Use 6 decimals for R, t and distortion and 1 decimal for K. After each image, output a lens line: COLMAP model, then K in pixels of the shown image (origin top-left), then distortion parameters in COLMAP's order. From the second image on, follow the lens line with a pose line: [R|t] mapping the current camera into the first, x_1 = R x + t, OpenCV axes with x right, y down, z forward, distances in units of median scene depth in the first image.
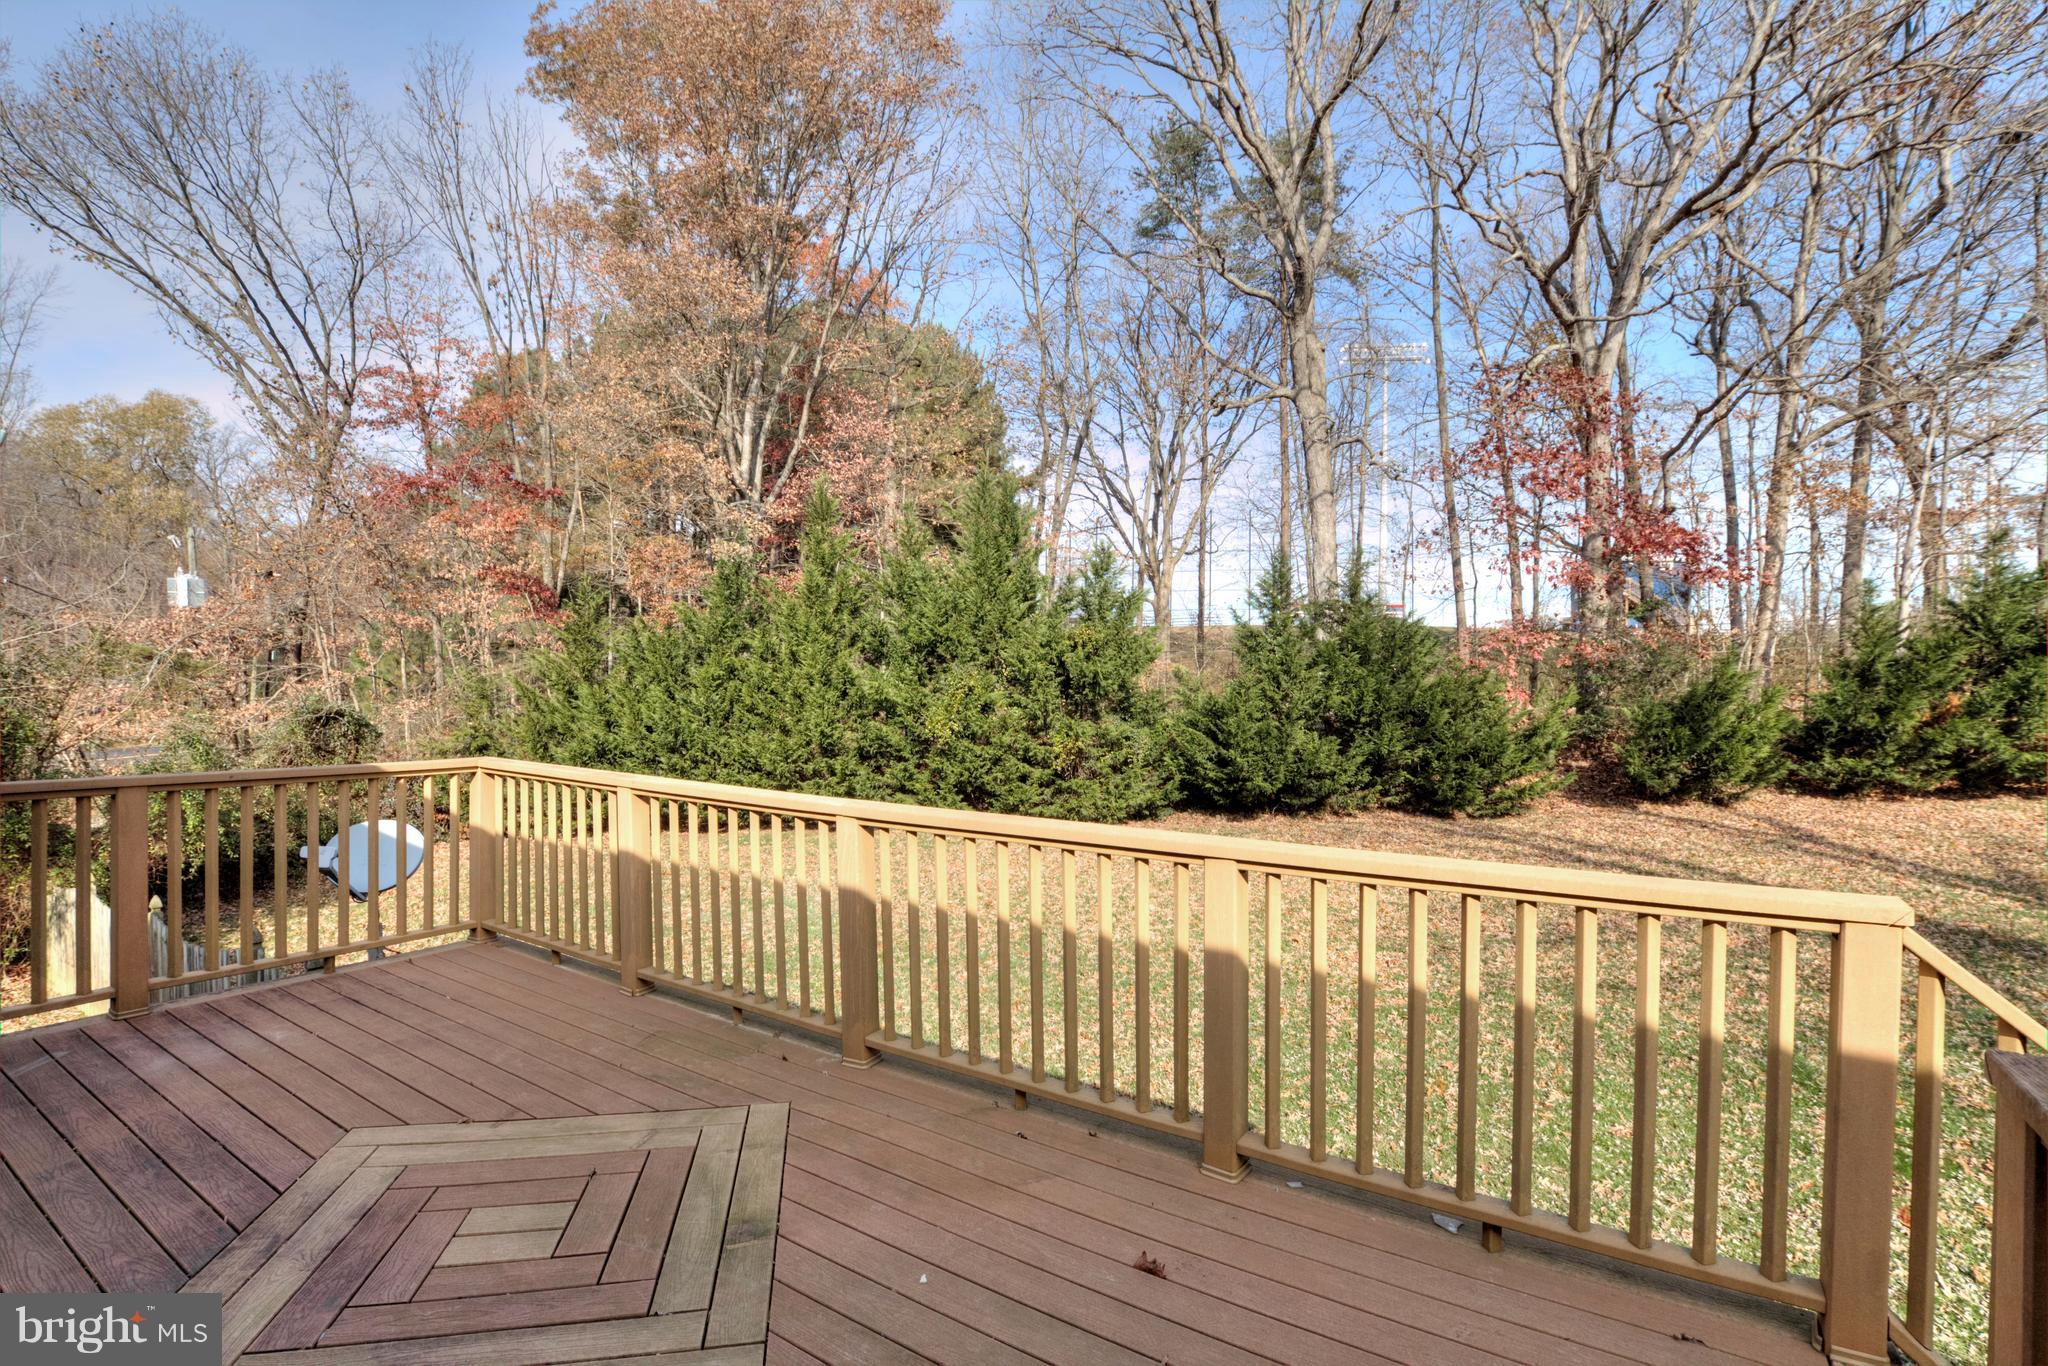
lens RADIAL K [[942.8, 0, 1024.0], [0, 942.8, 683.0], [0, 0, 1]] dist [-0.020198, -0.000154]
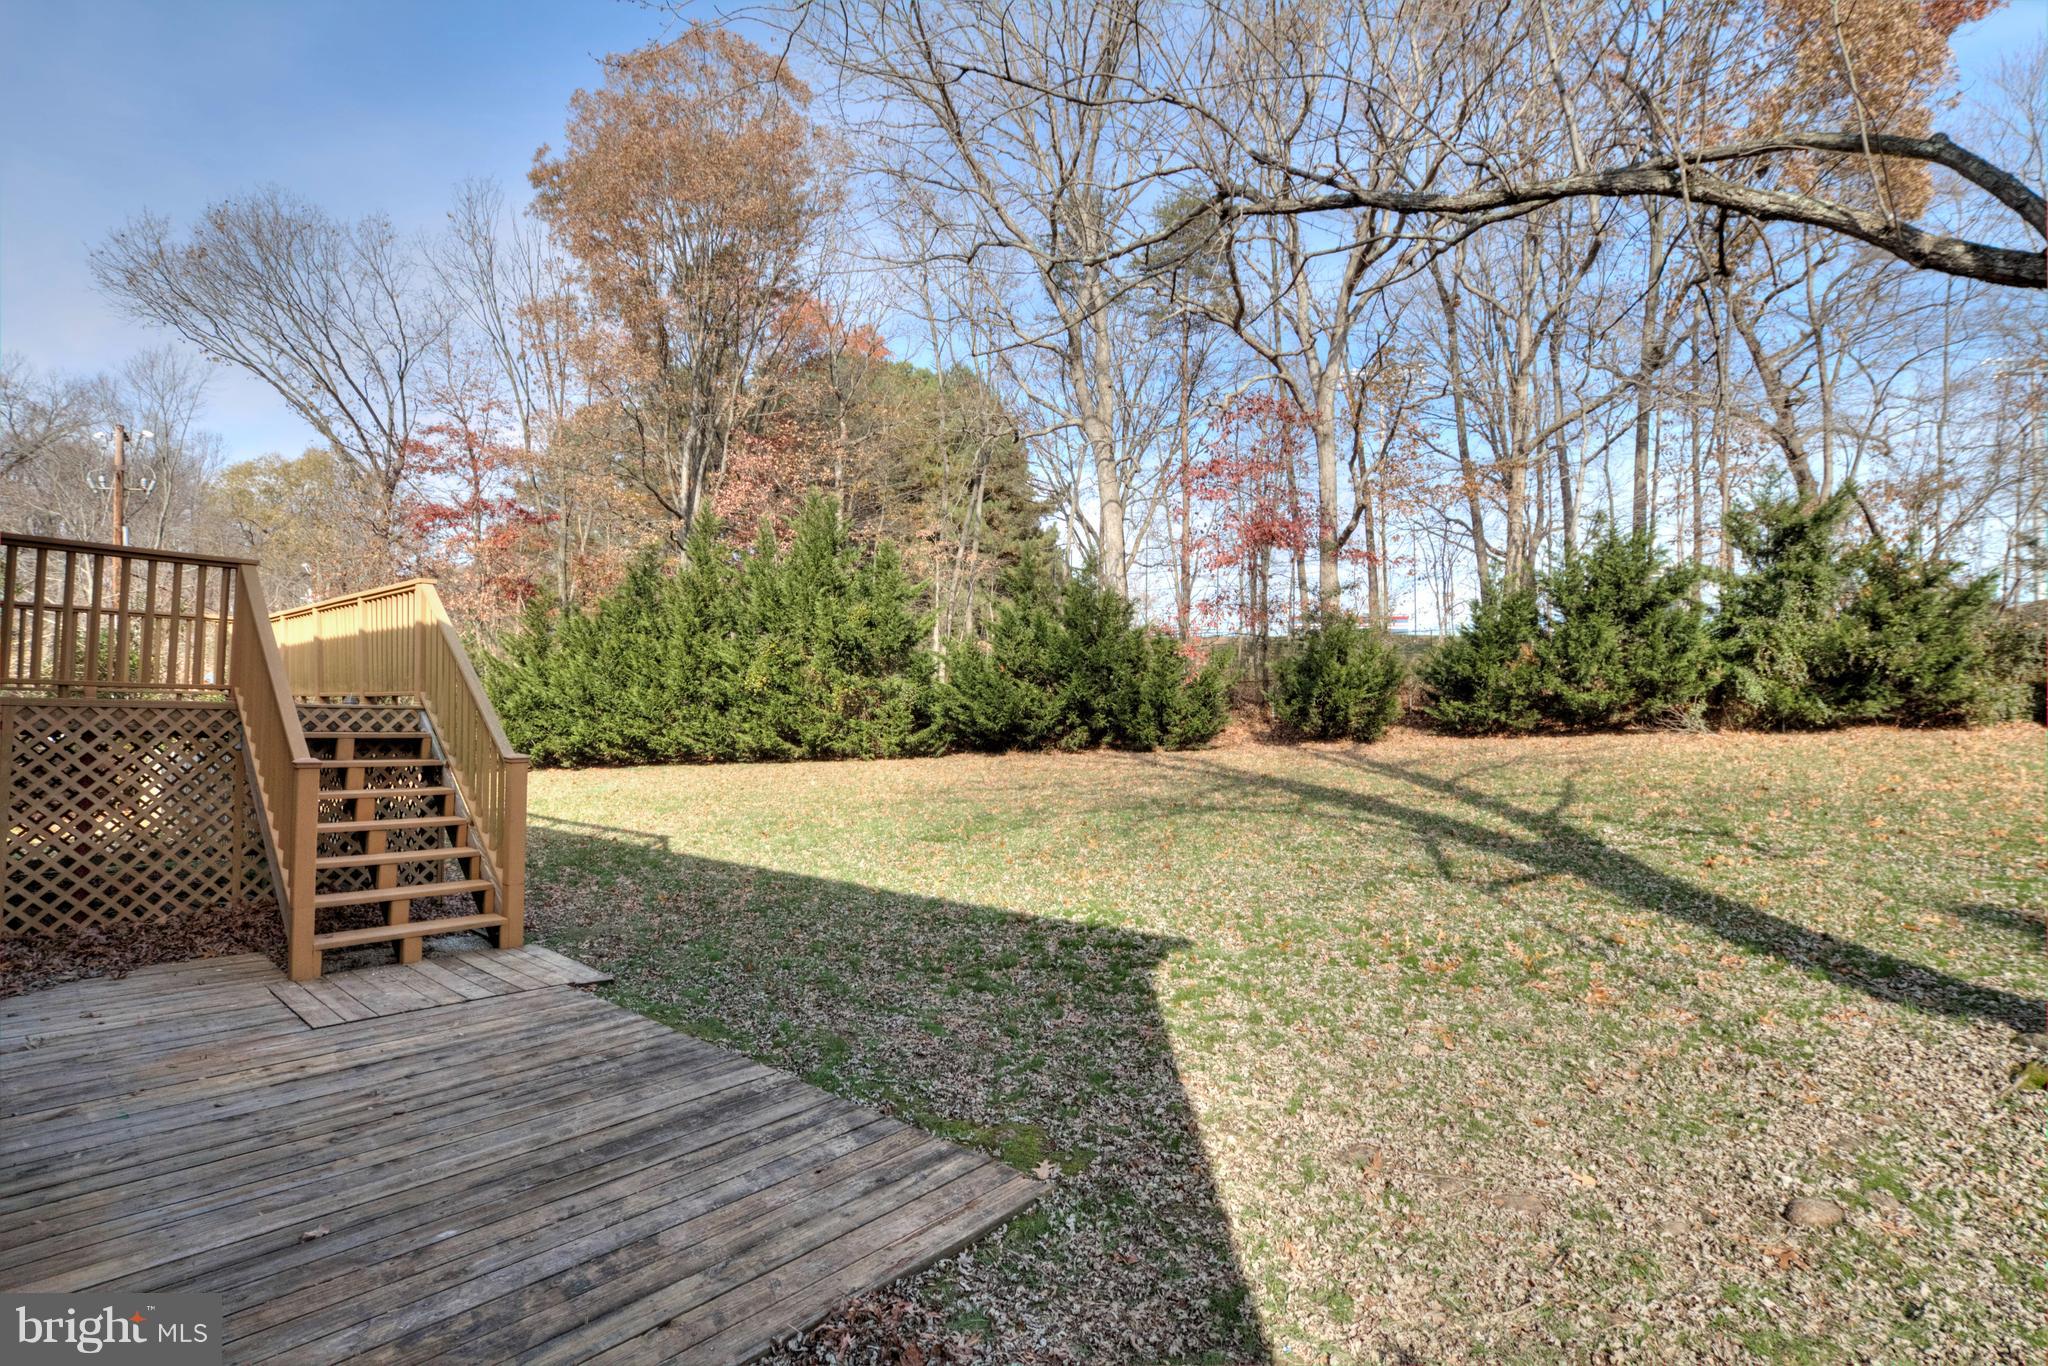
lens RADIAL K [[950.3, 0, 1024.0], [0, 950.3, 683.0], [0, 0, 1]] dist [0.000015, 0.000019]
pose [[0.990281, -0.001306, -0.139074, 0.386223], [-0.003545, 0.999394, -0.034630, 0.077918], [0.139035, 0.034786, 0.989676, -0.236319]]
